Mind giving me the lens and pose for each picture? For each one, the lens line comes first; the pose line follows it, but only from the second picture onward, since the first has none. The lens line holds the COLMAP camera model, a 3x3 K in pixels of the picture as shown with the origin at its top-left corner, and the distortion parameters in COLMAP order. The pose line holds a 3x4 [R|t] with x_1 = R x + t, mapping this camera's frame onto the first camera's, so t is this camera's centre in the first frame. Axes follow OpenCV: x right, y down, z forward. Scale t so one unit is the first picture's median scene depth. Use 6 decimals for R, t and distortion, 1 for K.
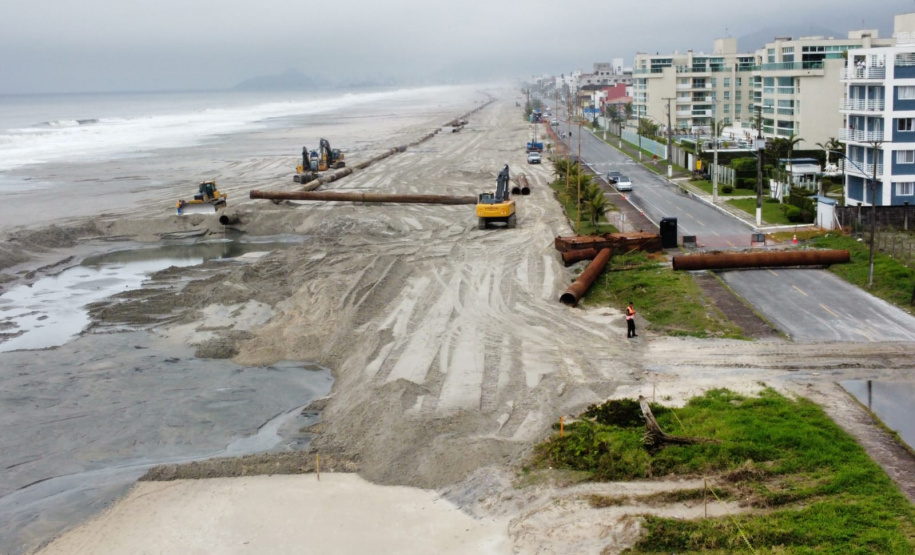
lens RADIAL K [[1375.0, 0, 457.5], [0, 1375.0, 277.5], [0, 0, 1]] dist [0.002513, 0.046867]
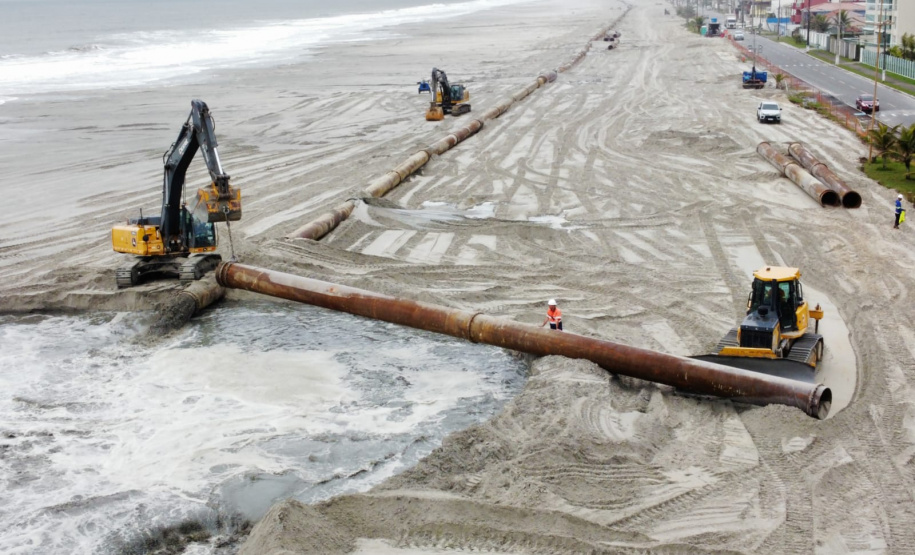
lens RADIAL K [[1375.0, 0, 457.5], [0, 1375.0, 277.5], [0, 0, 1]] dist [0.002513, 0.046867]
pose [[0.996281, 0.020287, -0.083742, -0.028743], [-0.014681, 0.997644, 0.067018, -0.040719], [0.084904, -0.065539, 0.994231, 0.314341]]
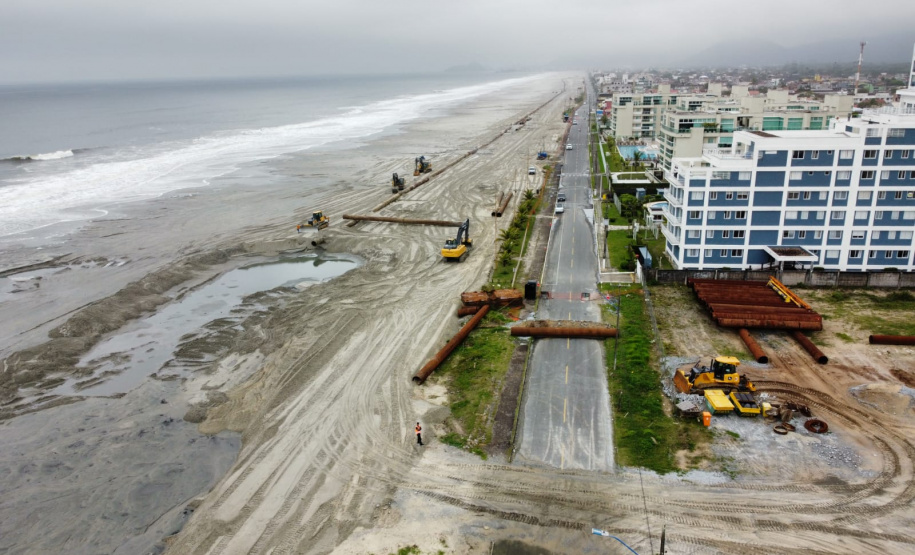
lens RADIAL K [[687.8, 0, 457.5], [0, 687.8, 277.5], [0, 0, 1]] dist [0.008598, 0.001450]
pose [[0.989827, 0.040577, -0.136366, 0.074758], [-0.018968, 0.987547, 0.156176, -0.074494], [0.141005, -0.152001, 0.978271, 0.069149]]
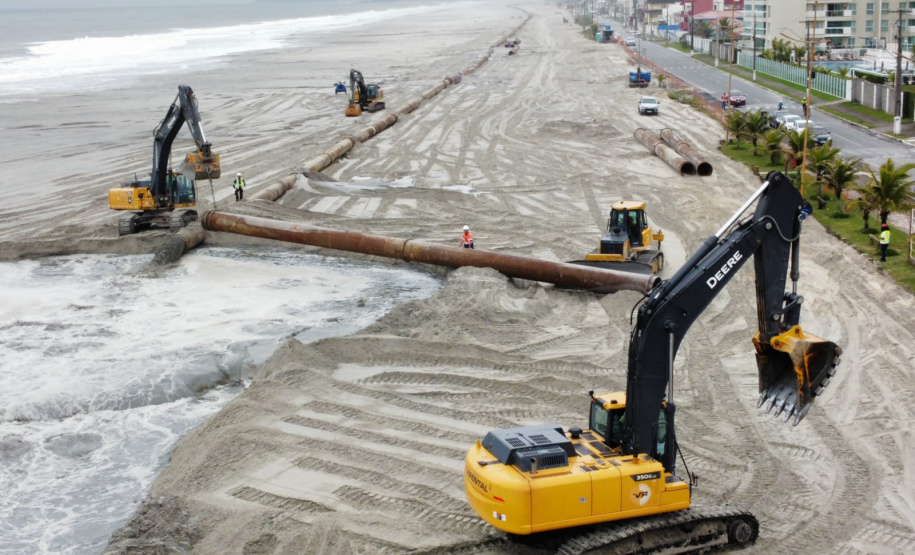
lens RADIAL K [[1375.0, 0, 457.5], [0, 1375.0, 277.5], [0, 0, 1]] dist [0.002513, 0.046867]
pose [[0.999863, 0.003982, -0.016036, -0.028636], [-0.003017, 0.998207, 0.059781, -0.031755], [0.016245, -0.059725, 0.998083, 0.252080]]
